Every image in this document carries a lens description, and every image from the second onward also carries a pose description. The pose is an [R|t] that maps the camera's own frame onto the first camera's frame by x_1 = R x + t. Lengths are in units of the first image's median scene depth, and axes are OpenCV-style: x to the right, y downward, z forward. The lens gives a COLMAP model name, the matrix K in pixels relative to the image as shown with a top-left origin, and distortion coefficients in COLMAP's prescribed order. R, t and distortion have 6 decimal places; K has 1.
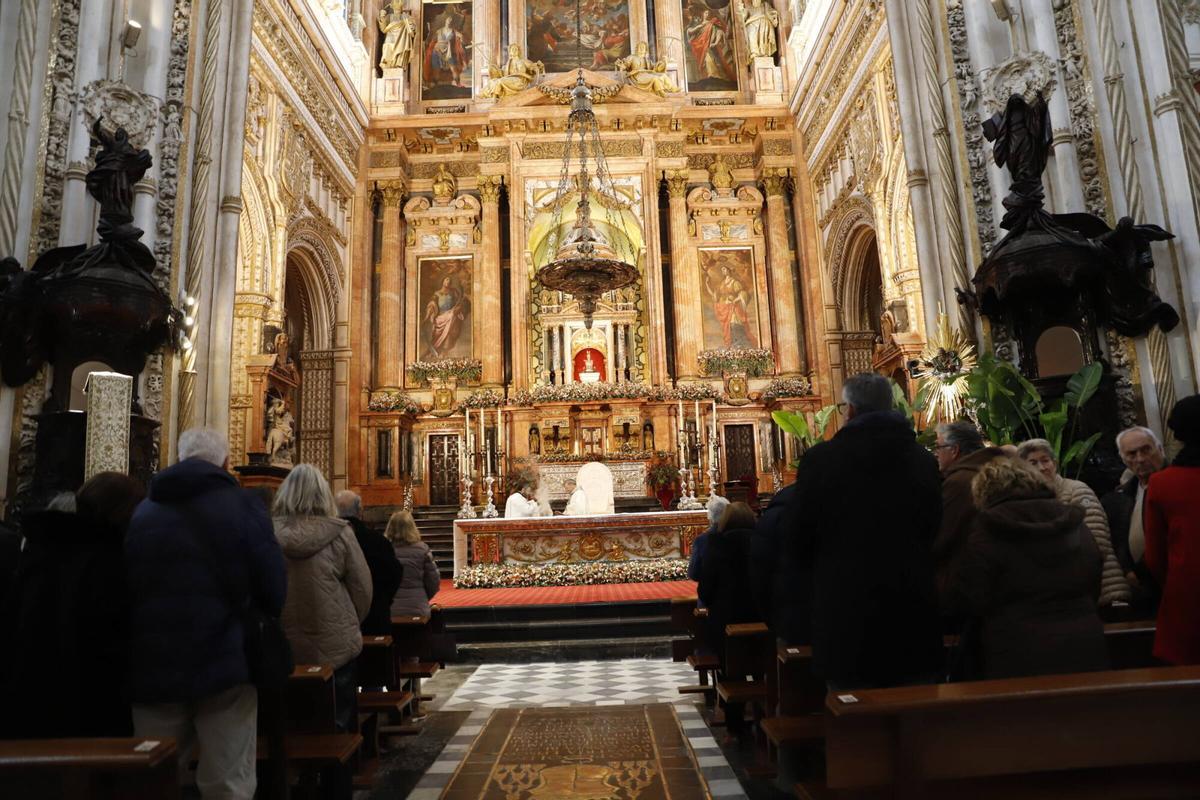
lens RADIAL K [[792.9, 0, 600.0], [0, 792.9, 400.0], [0, 0, 1]] dist [-0.111921, 0.002089]
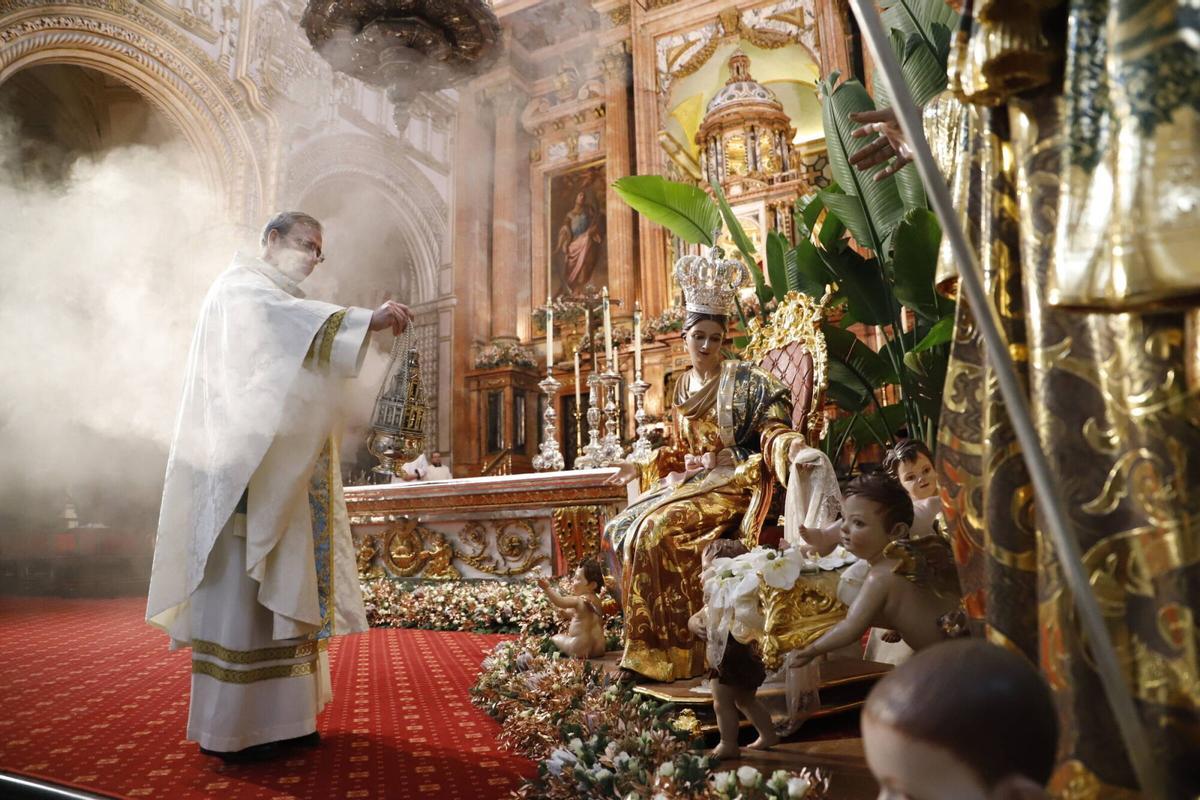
lens RADIAL K [[792.9, 0, 600.0], [0, 792.9, 400.0], [0, 0, 1]] dist [-0.111921, 0.002089]
pose [[0.873297, -0.067486, -0.482491, 0.182219], [0.072412, 0.997339, -0.008433, 0.055536], [0.481777, -0.027573, 0.875860, 0.330995]]
